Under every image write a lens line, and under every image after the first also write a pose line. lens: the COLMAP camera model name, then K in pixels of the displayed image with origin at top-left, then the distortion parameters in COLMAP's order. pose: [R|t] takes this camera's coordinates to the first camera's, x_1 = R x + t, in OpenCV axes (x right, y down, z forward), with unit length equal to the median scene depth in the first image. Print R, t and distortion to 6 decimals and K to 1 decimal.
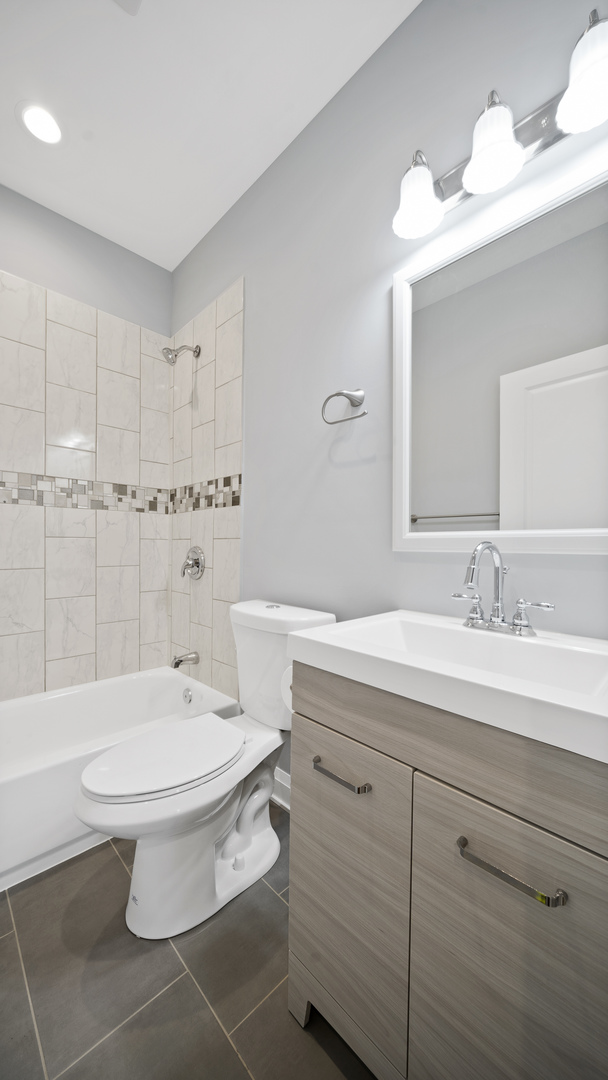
lens RADIAL K [[379.1, 0, 299.2], [0, 379.1, 547.5], [0, 0, 1]] dist [-0.001640, 0.000163]
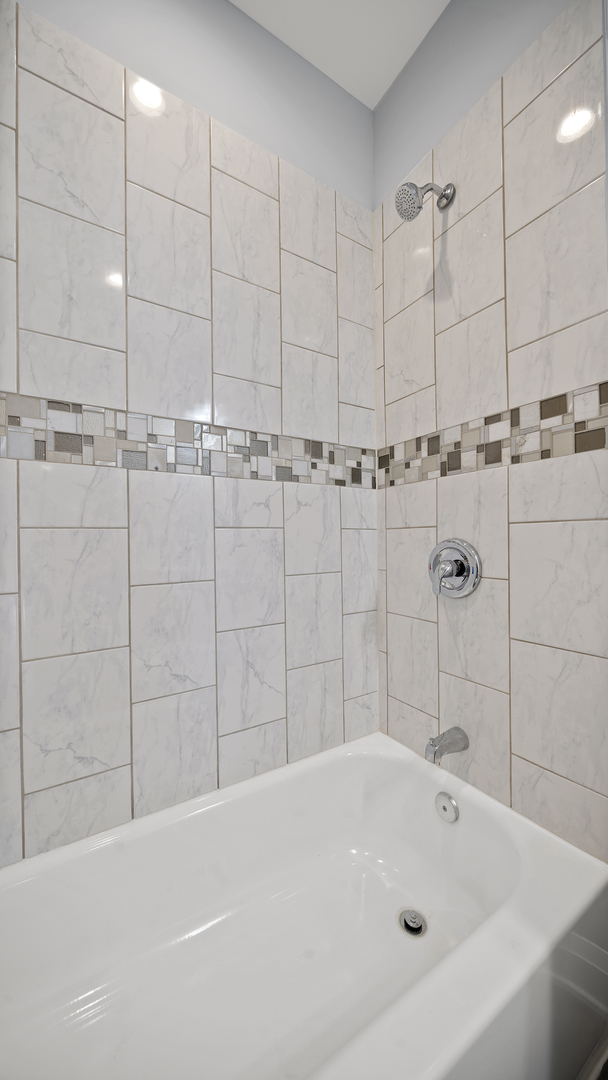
lens RADIAL K [[379.1, 0, 307.5], [0, 379.1, 537.7], [0, 0, 1]] dist [-0.001640, 0.000163]
pose [[0.979215, -0.021979, -0.201632, -0.378872], [0.019532, 0.999710, -0.014120, -0.000494], [0.201884, 0.009889, 0.979360, 0.414640]]
